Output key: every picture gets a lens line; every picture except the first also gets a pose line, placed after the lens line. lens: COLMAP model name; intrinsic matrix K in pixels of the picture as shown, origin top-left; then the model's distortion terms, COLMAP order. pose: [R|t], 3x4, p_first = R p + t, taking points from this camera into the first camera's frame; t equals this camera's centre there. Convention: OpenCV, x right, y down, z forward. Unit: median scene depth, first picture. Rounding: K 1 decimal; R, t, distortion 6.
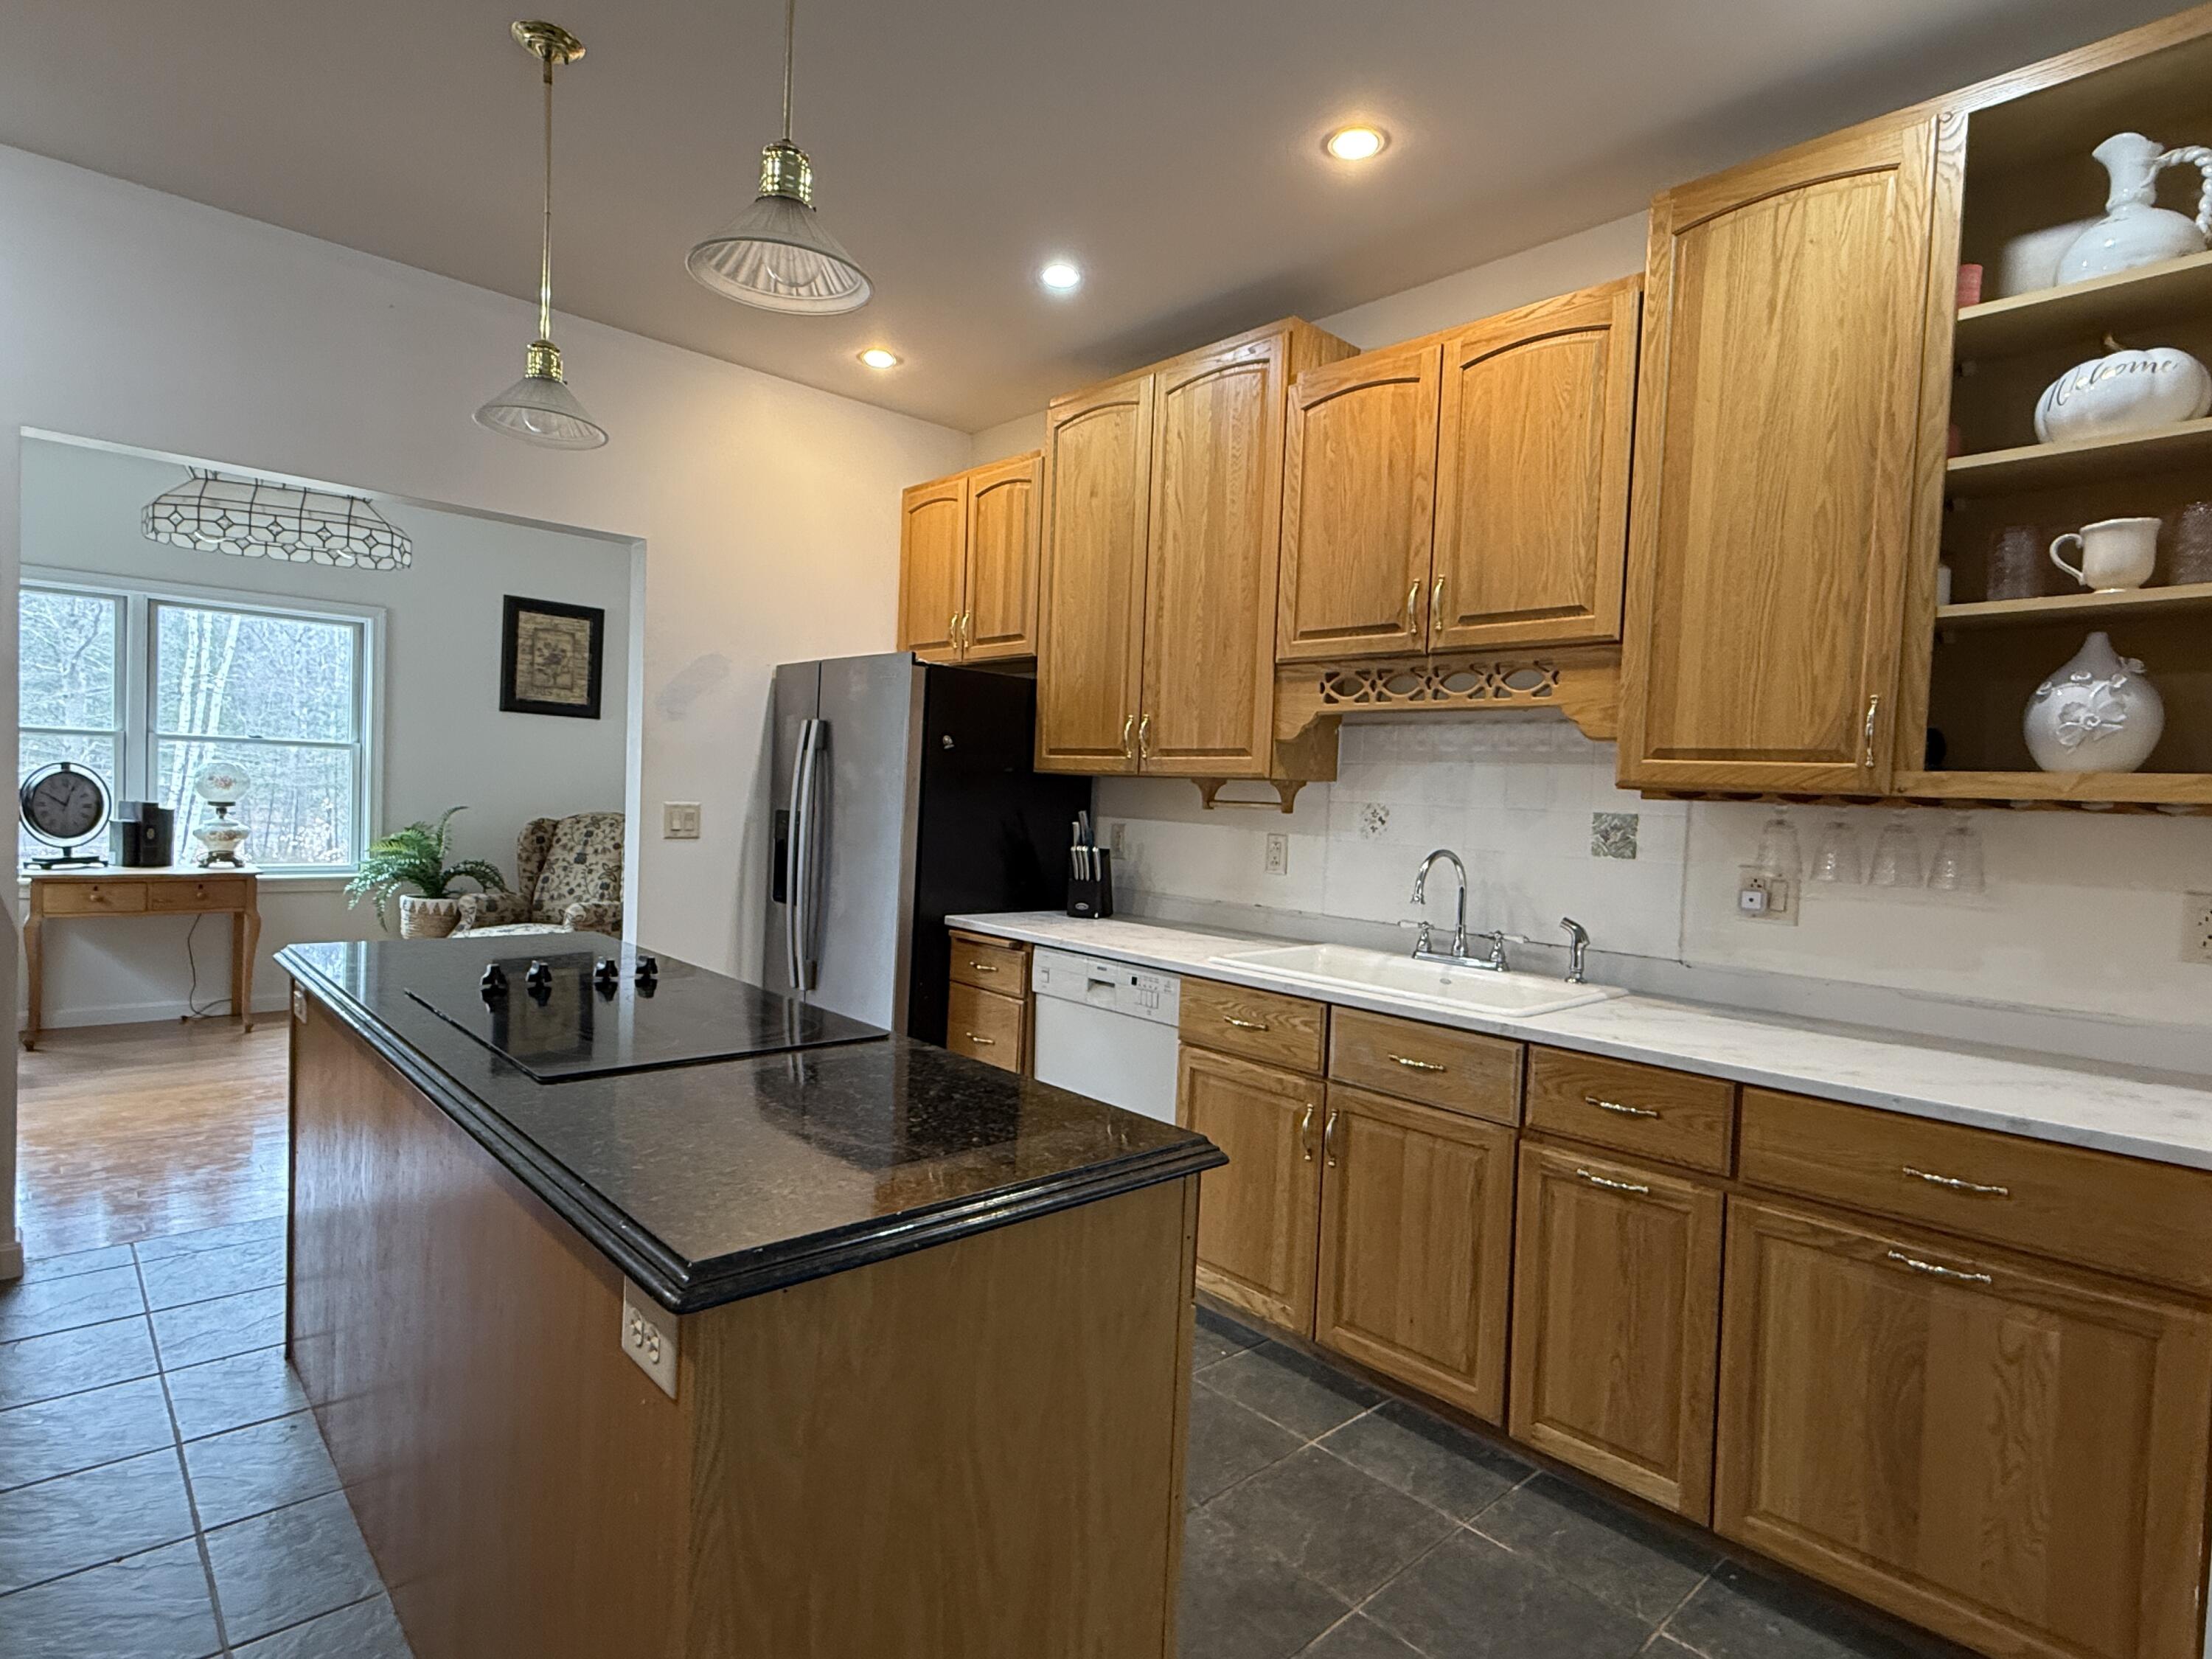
lens RADIAL K [[1161.6, 0, 1102.7], [0, 1161.6, 837.8], [0, 0, 1]] dist [0.003938, 0.000735]
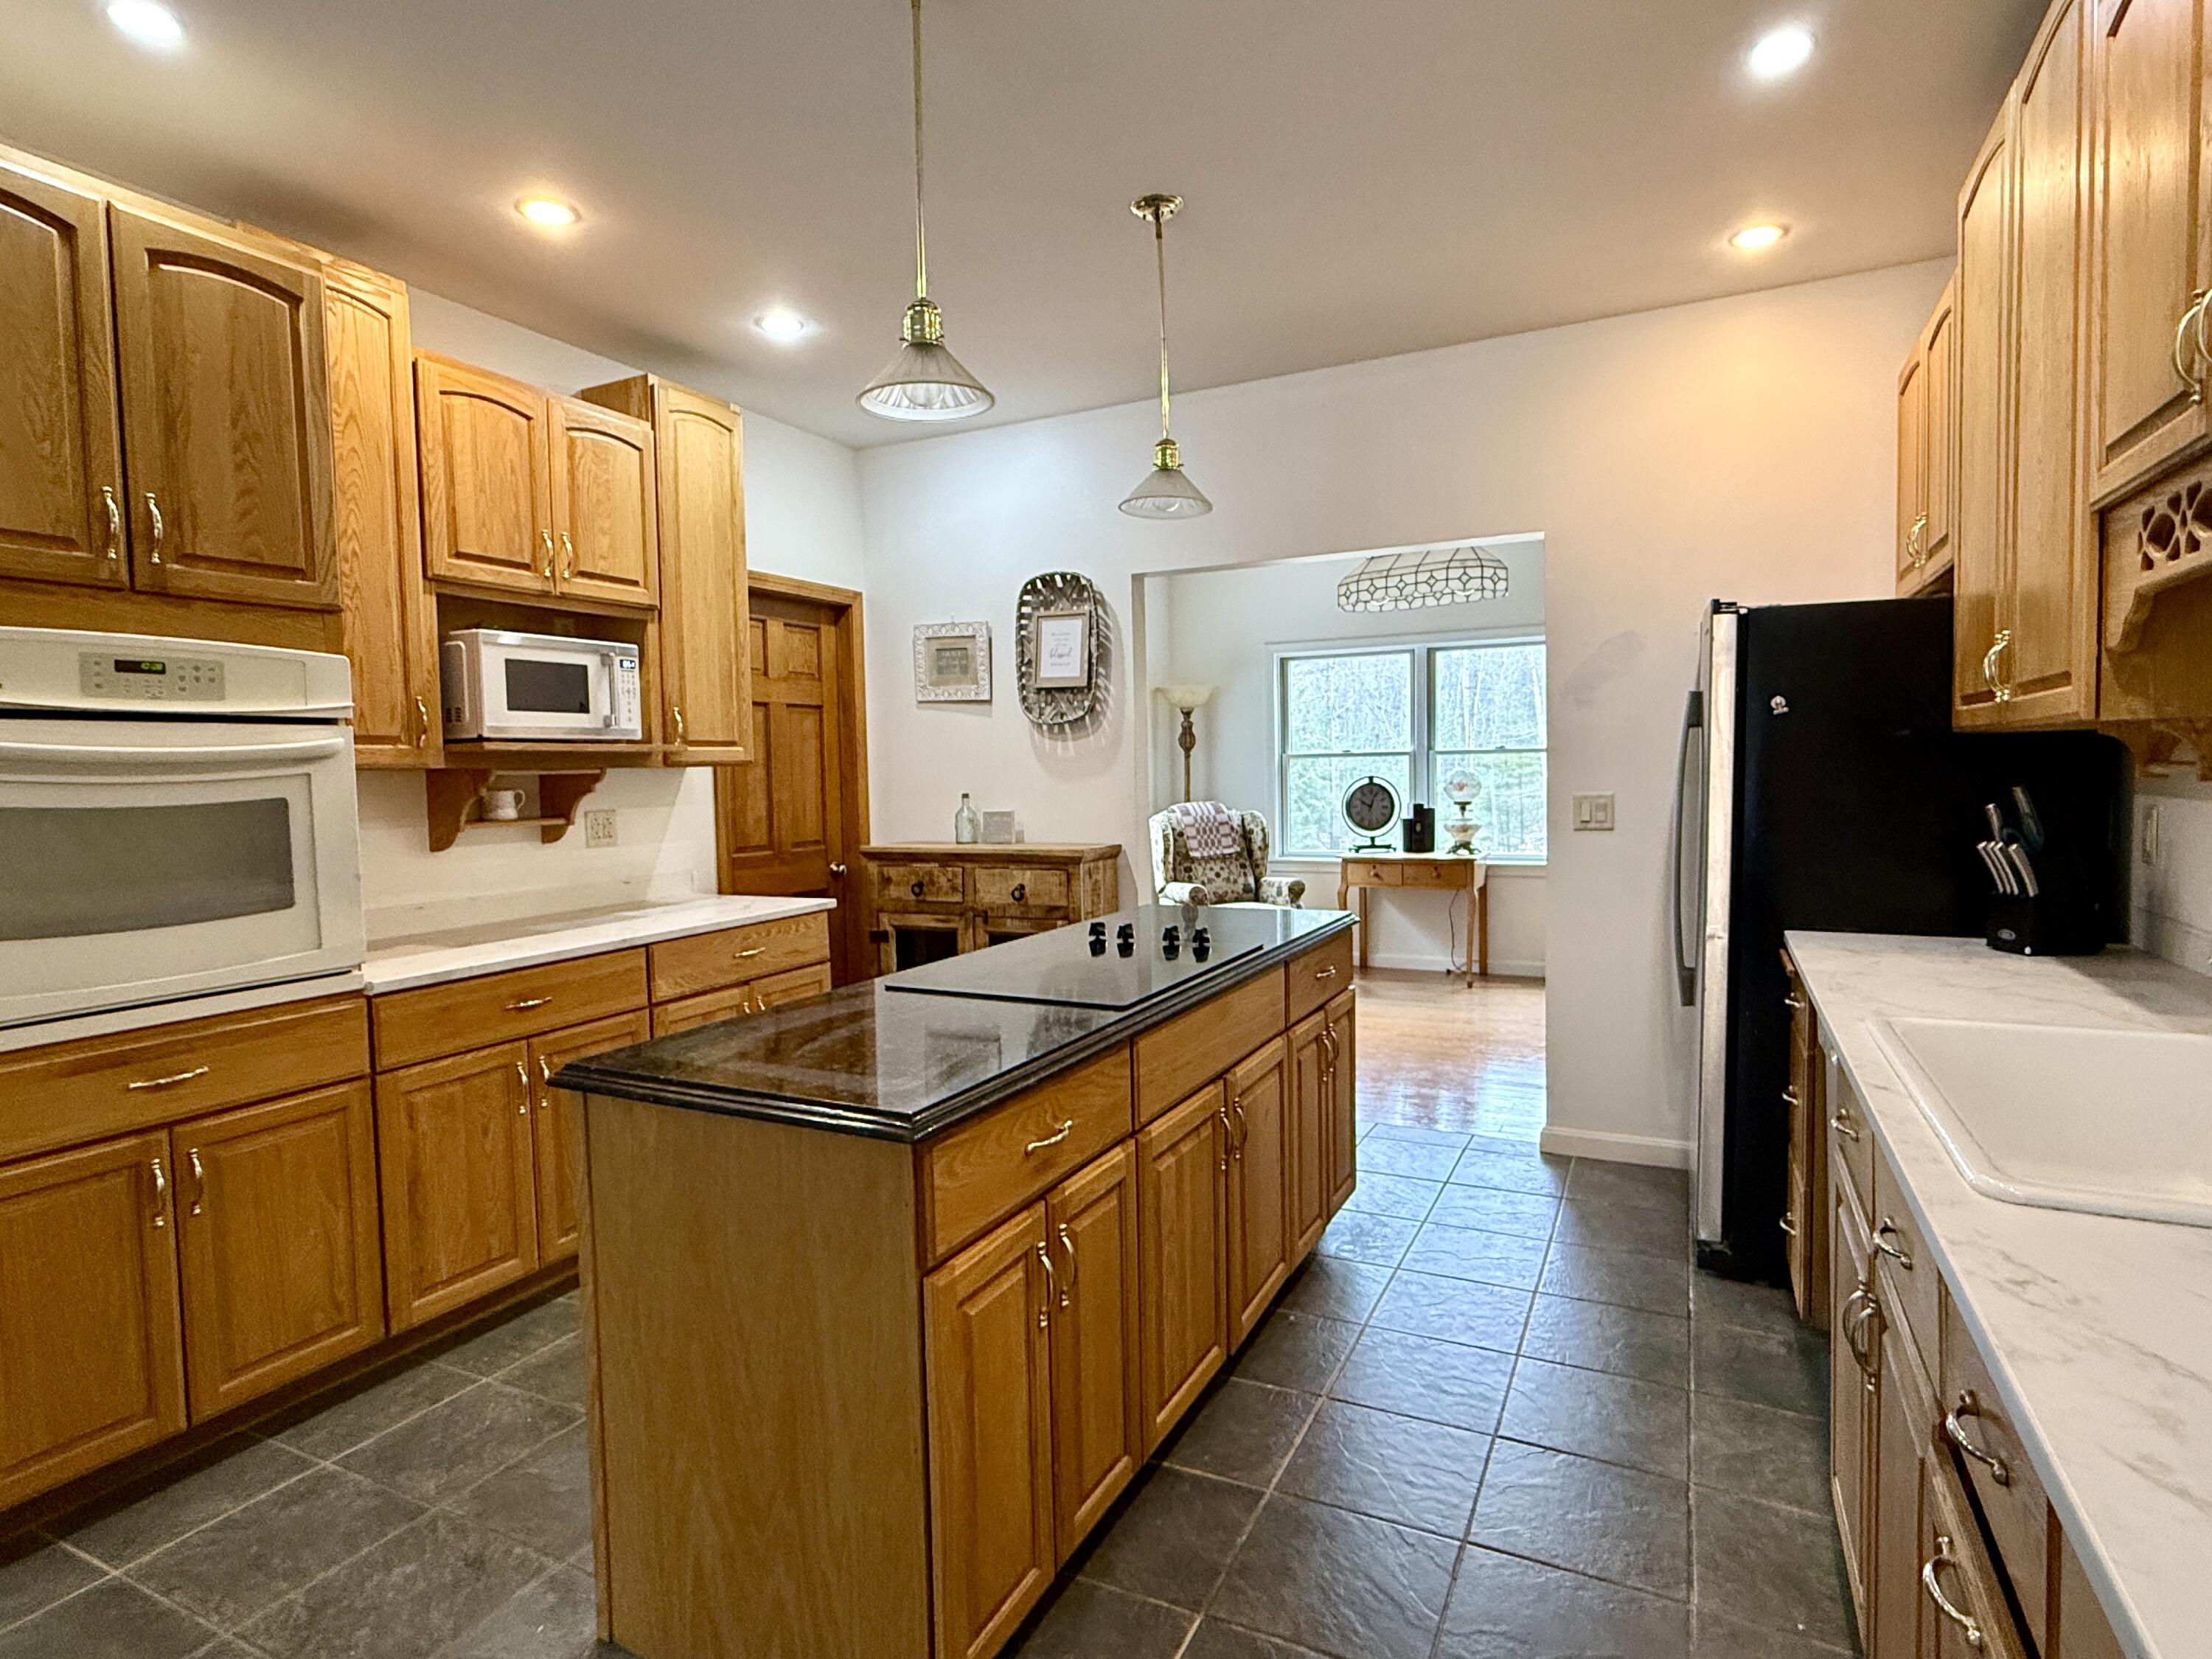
lens RADIAL K [[1161.6, 0, 1102.7], [0, 1161.6, 837.8], [0, 0, 1]] dist [0.003938, 0.000735]
pose [[0.345956, 0.005352, -0.938235, 0.511614], [-0.000211, 0.999984, 0.005626, 0.001805], [0.938251, -0.001748, 0.345952, 0.367201]]
